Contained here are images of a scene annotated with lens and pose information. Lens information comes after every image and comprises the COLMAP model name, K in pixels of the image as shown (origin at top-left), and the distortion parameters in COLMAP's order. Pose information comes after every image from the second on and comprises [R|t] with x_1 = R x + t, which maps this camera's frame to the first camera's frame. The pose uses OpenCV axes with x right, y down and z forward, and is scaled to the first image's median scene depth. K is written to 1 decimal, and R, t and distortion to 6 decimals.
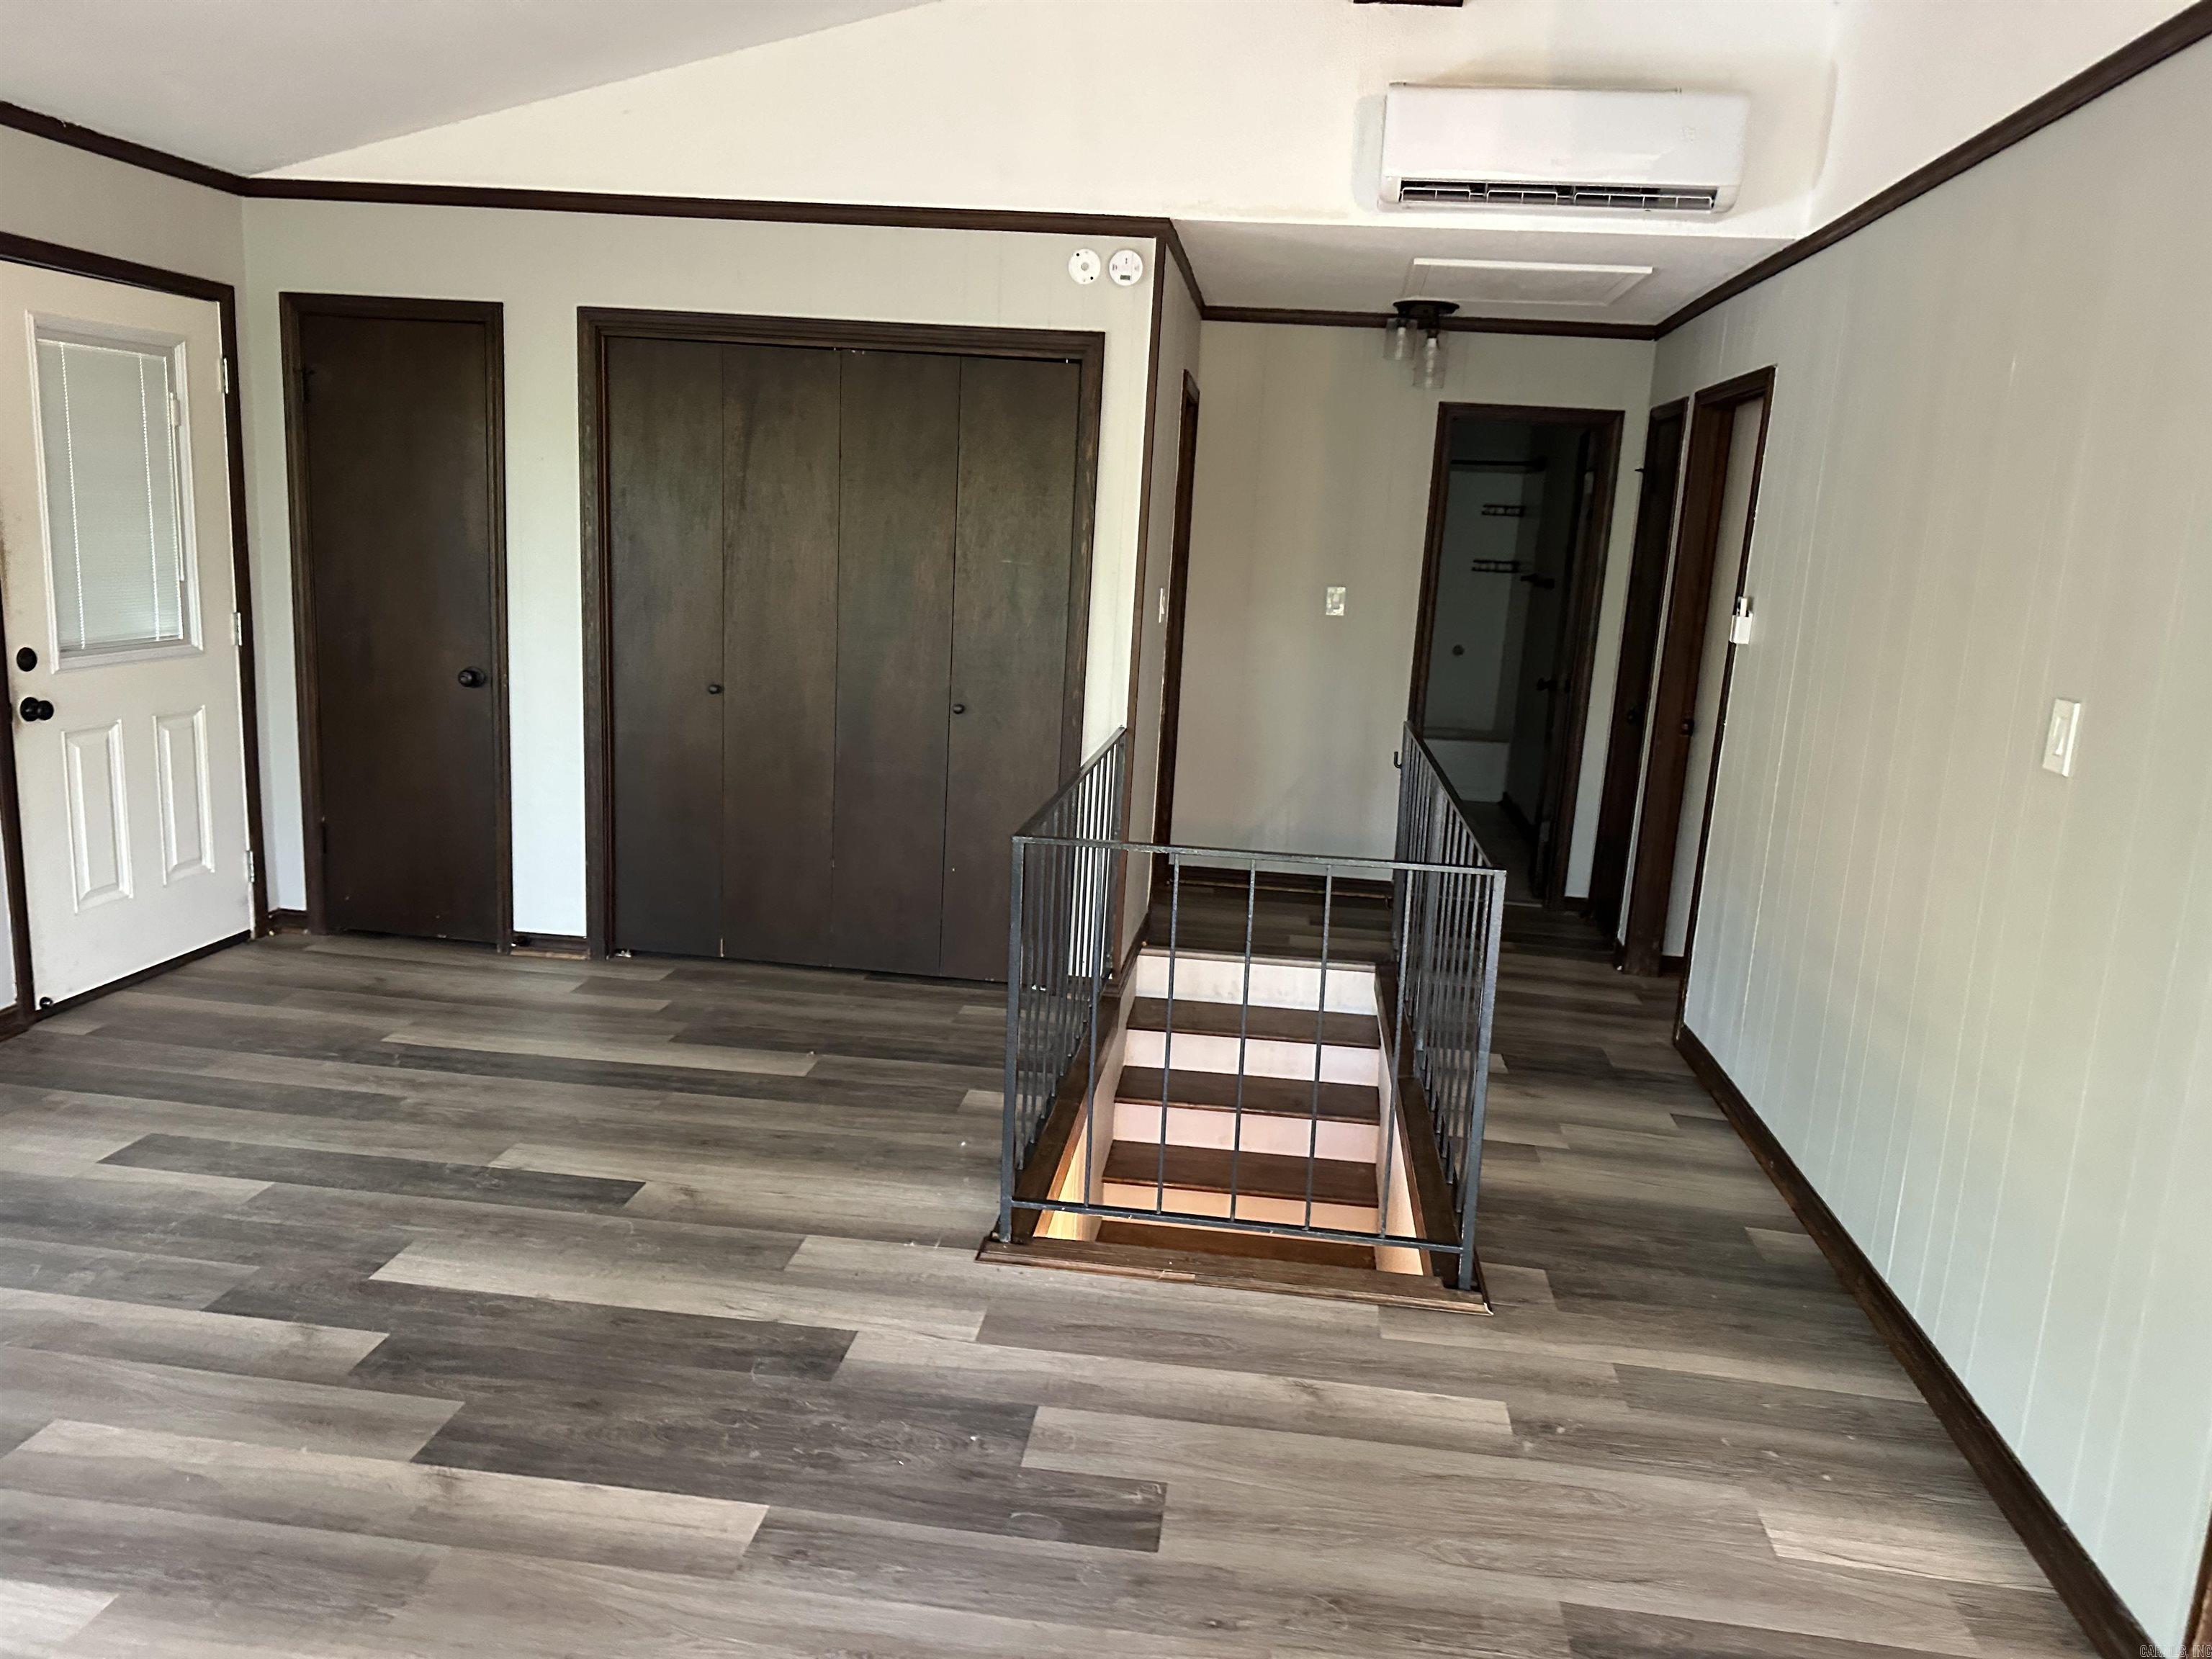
lens RADIAL K [[1559.7, 0, 1108.5], [0, 1559.7, 835.9], [0, 0, 1]] dist [0.101717, -0.151511]
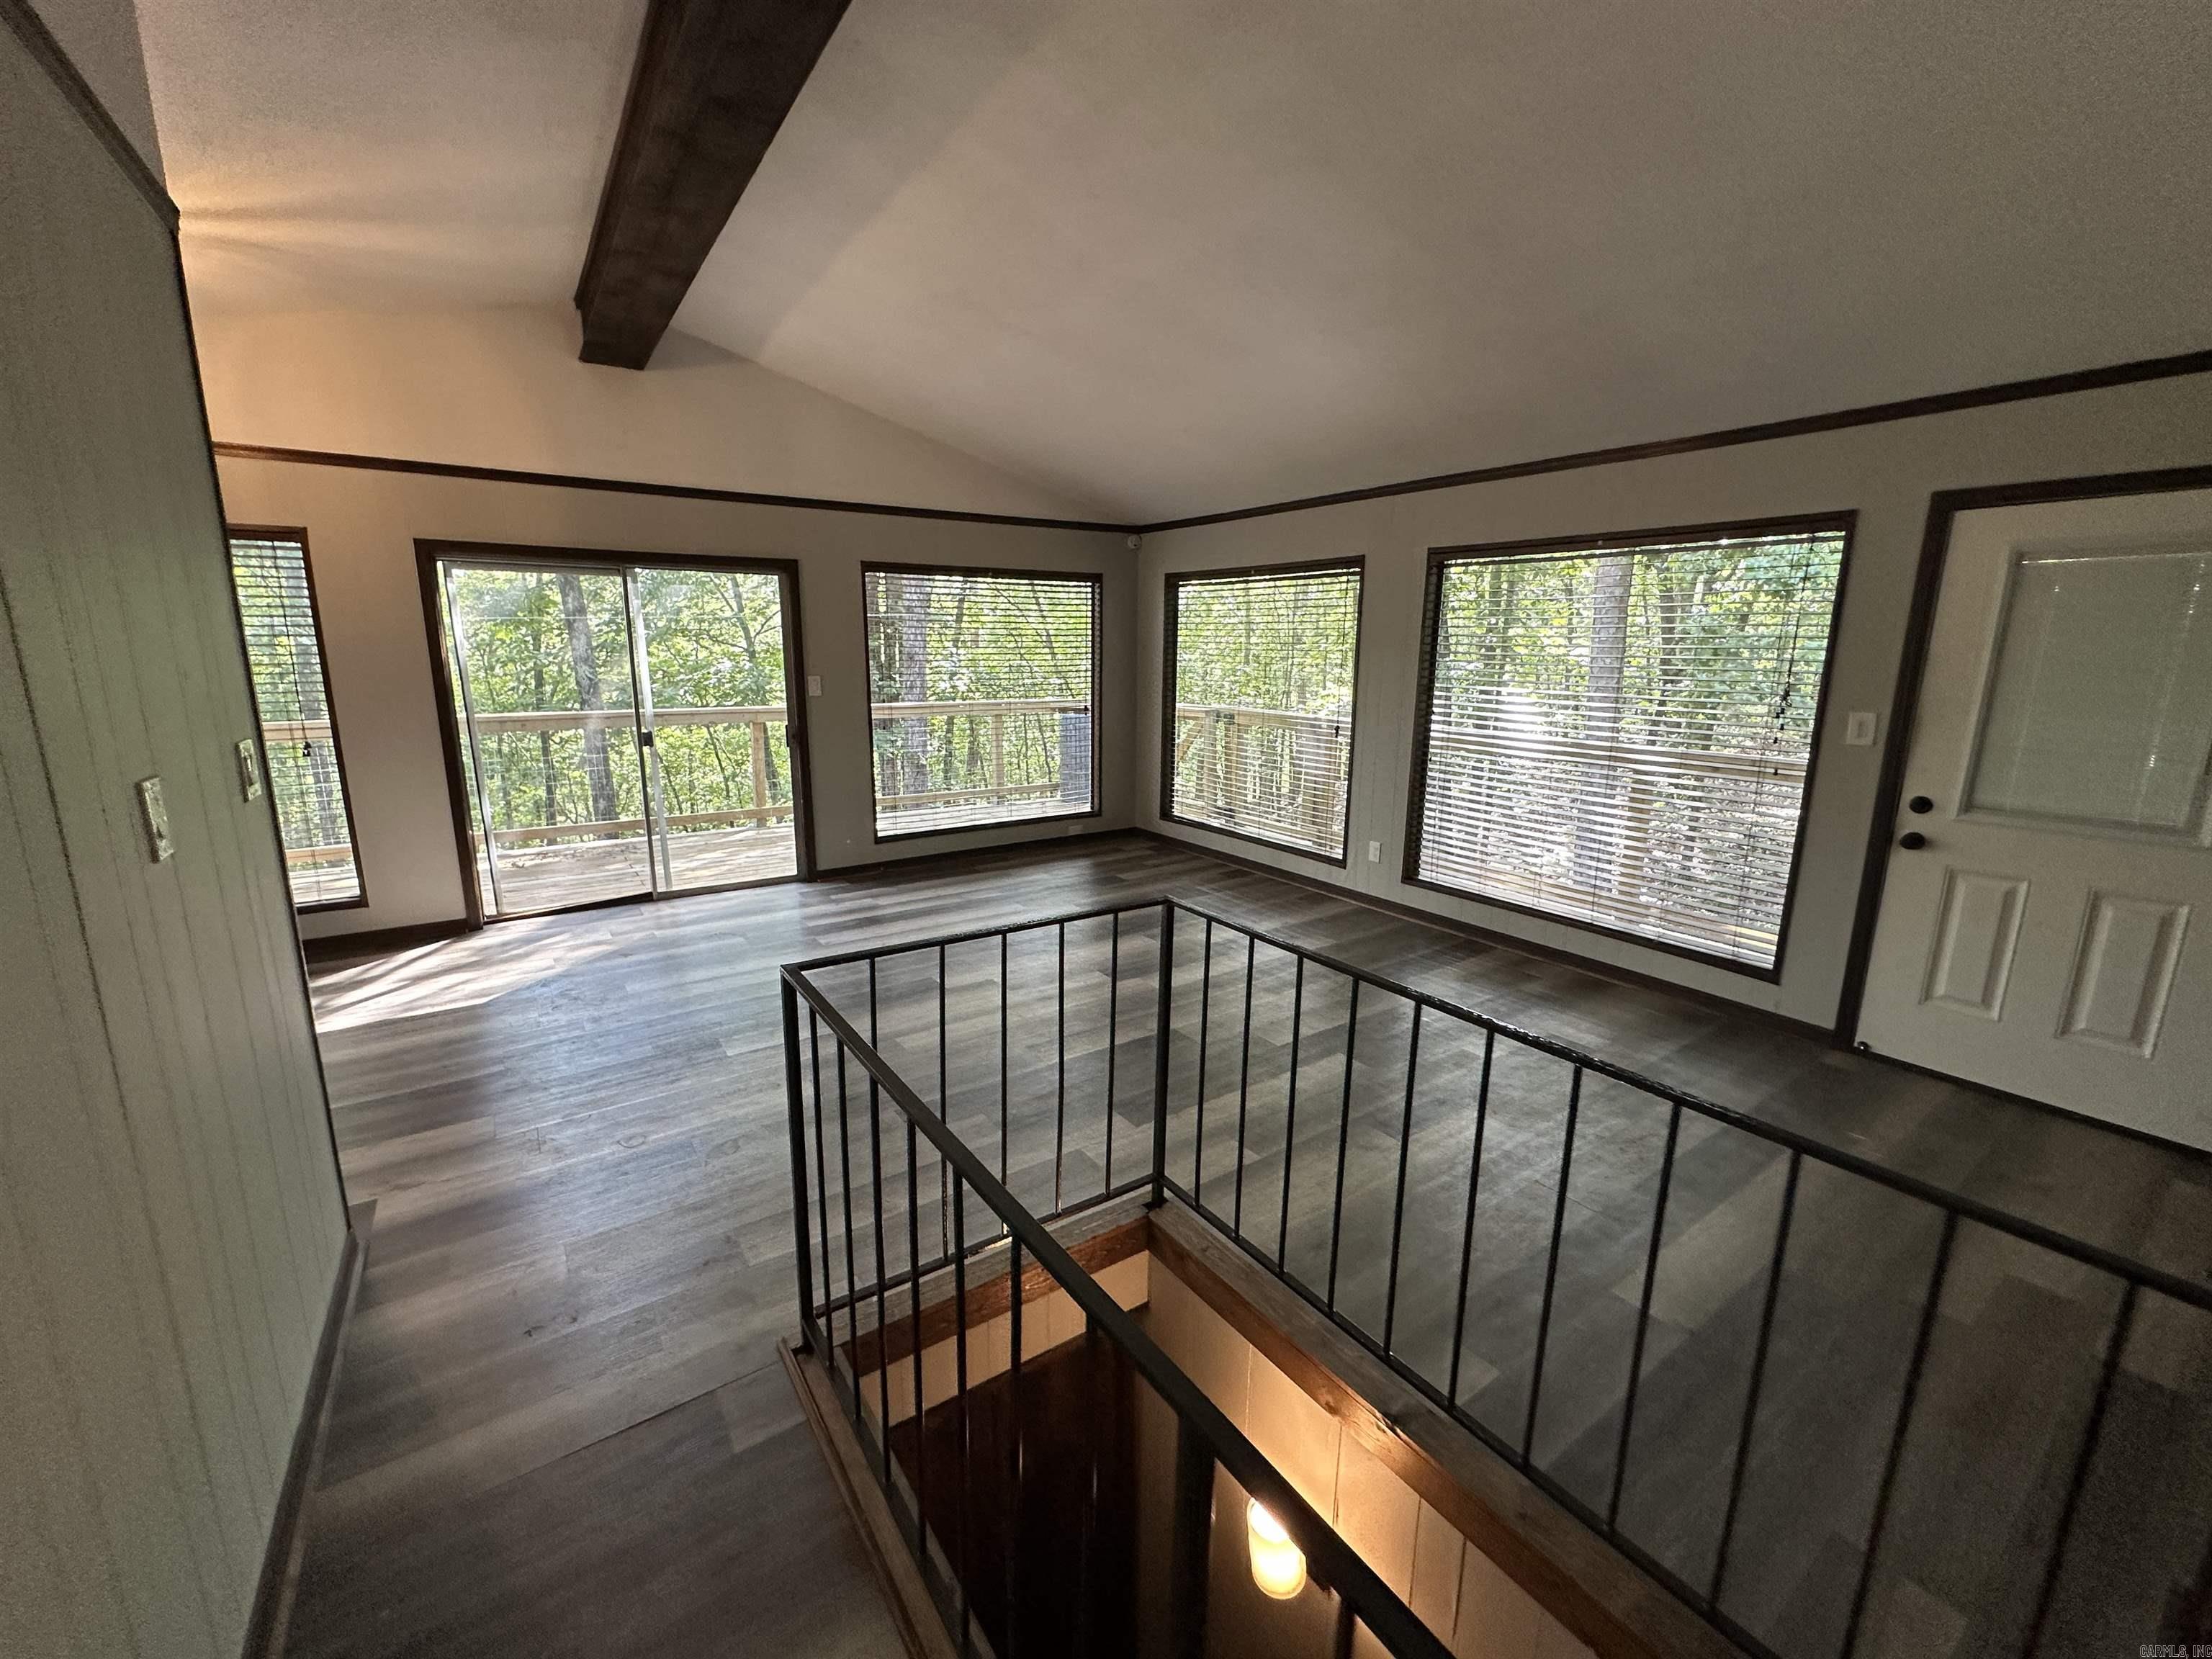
lens RADIAL K [[887.4, 0, 1102.8], [0, 887.4, 829.4], [0, 0, 1]] dist [-0.001532, 0.000328]
pose [[-0.757207, 0.069793, -0.649435, 0.383739], [-0.182963, 0.931807, 0.313464, -0.225105], [0.627026, 0.356179, -0.692802, 1.218429]]
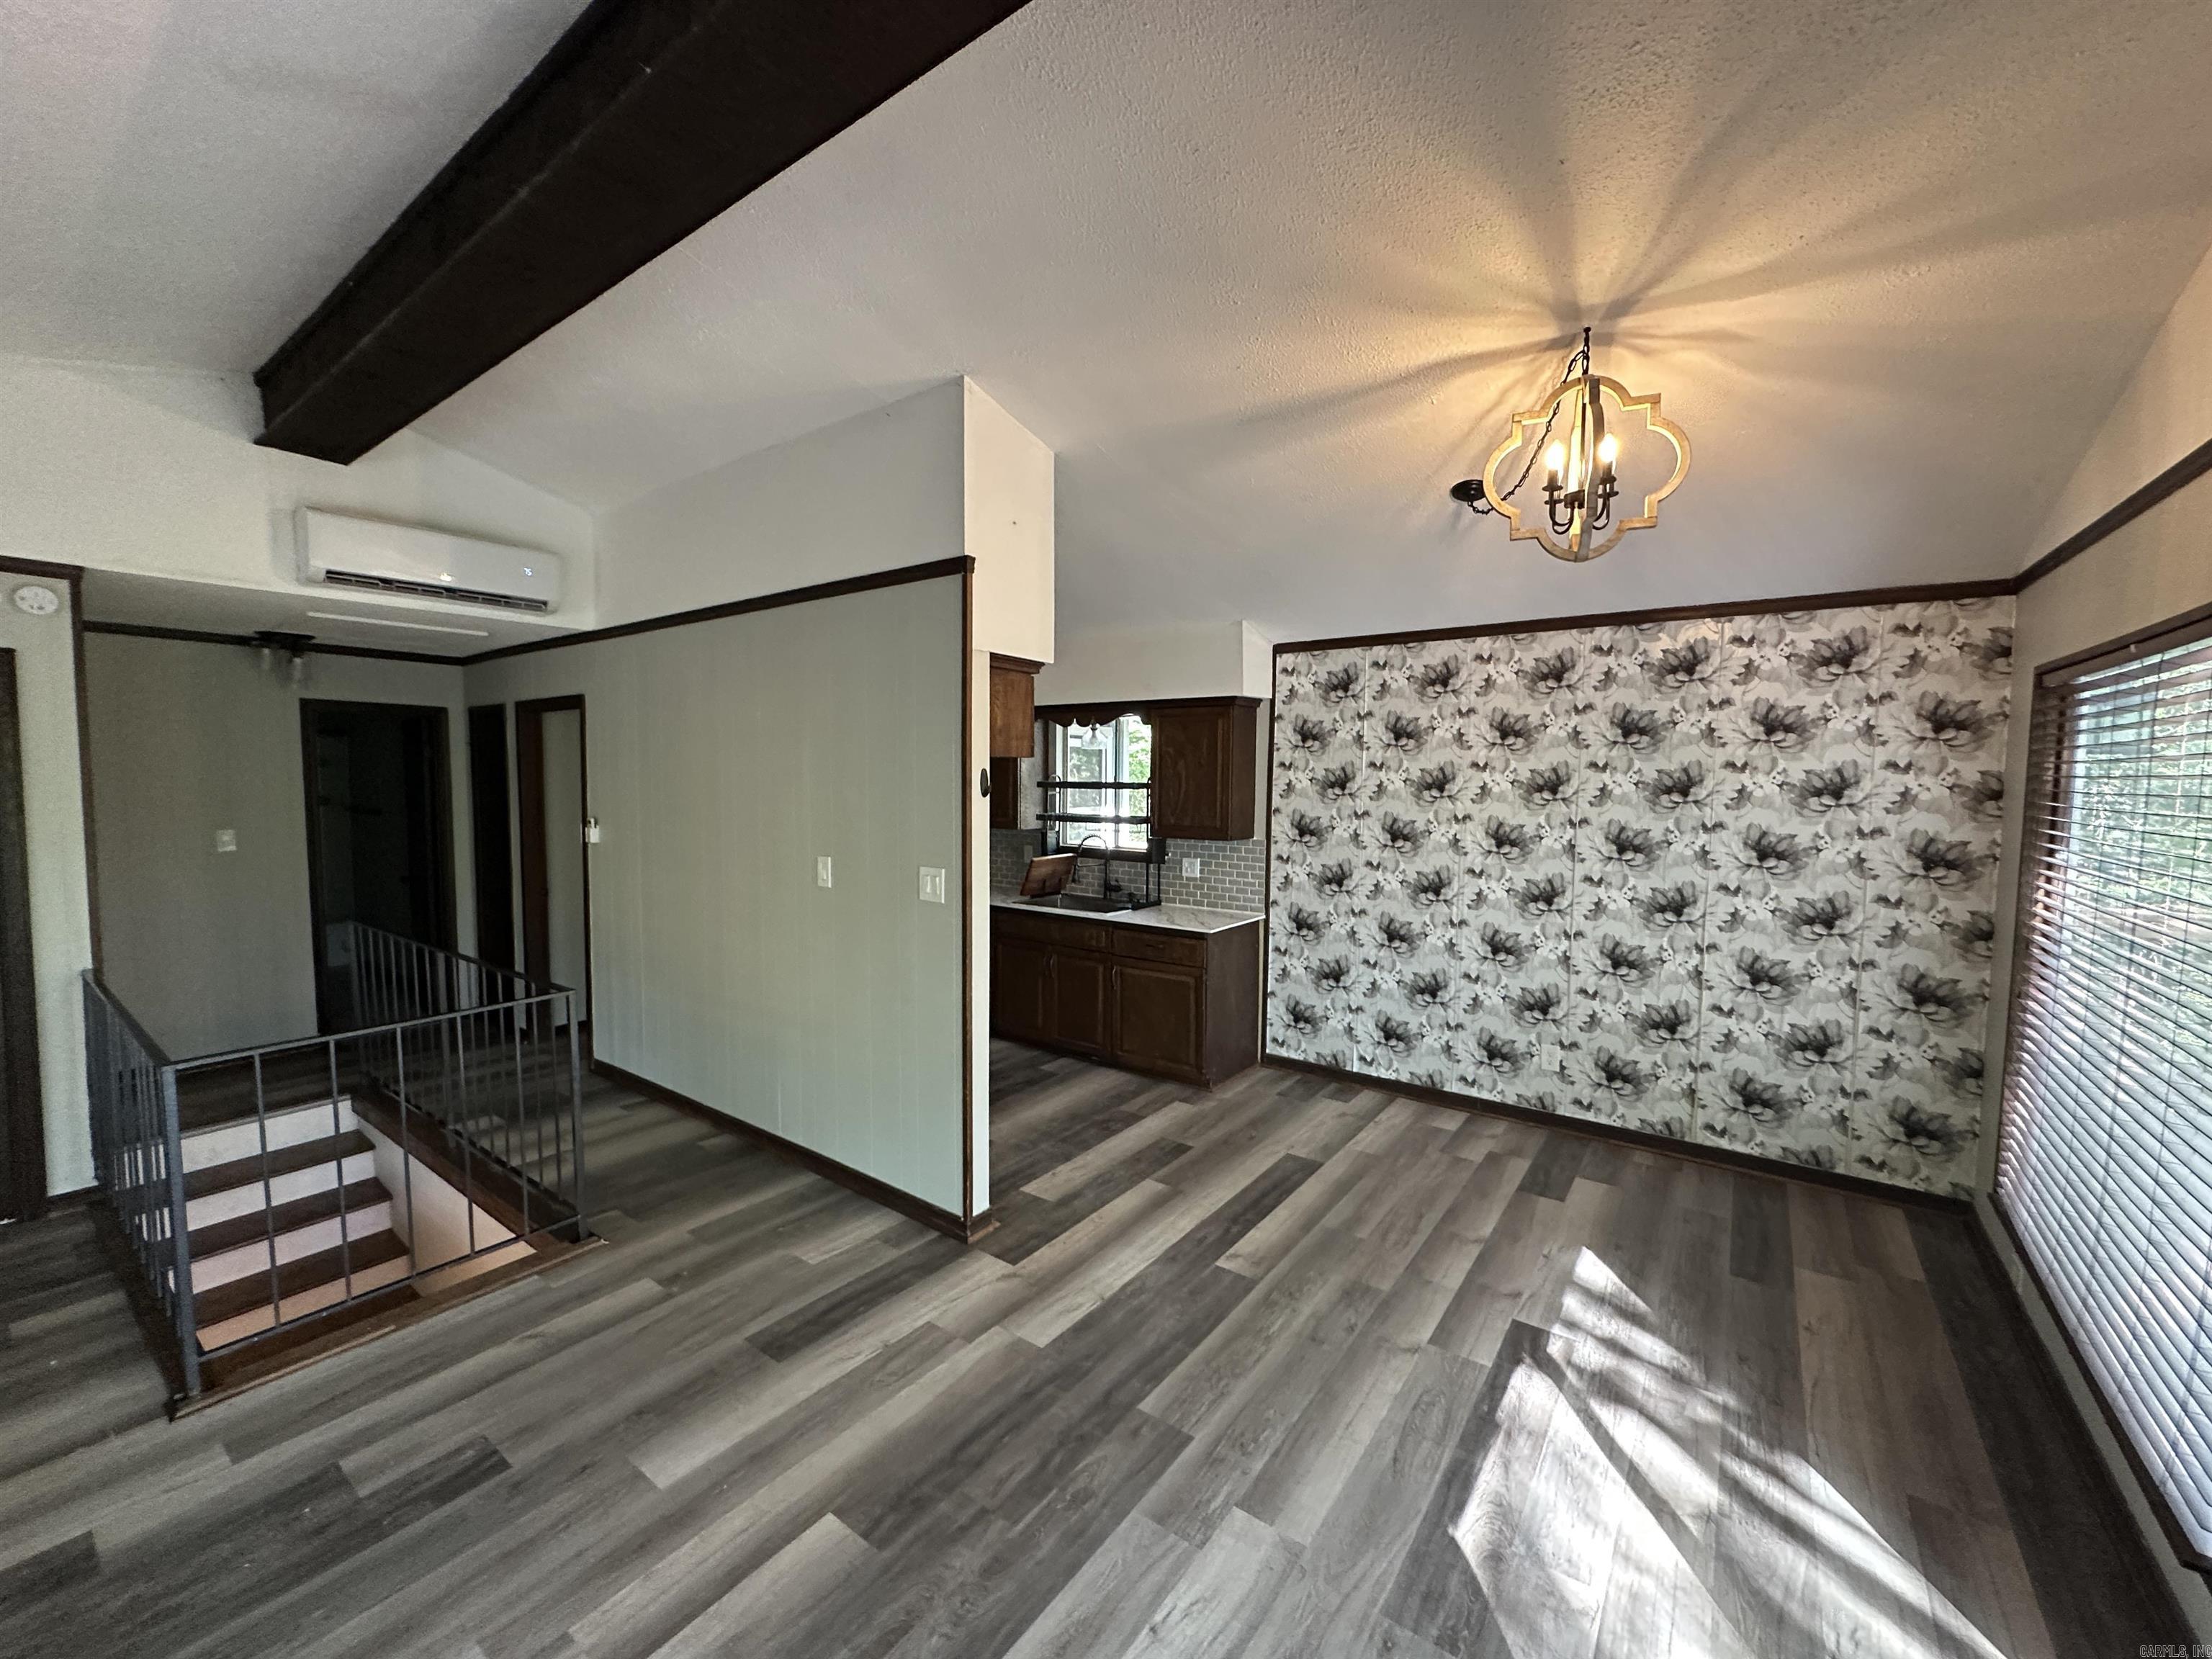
lens RADIAL K [[891.7, 0, 1113.4], [0, 891.7, 829.3], [0, 0, 1]] dist [-0.000641, 0.000262]
pose [[0.492918, -0.107255, 0.863440, -0.237922], [0.194138, 0.980912, 0.011018, -0.039649], [-0.848140, 0.162195, 0.504332, -0.034589]]
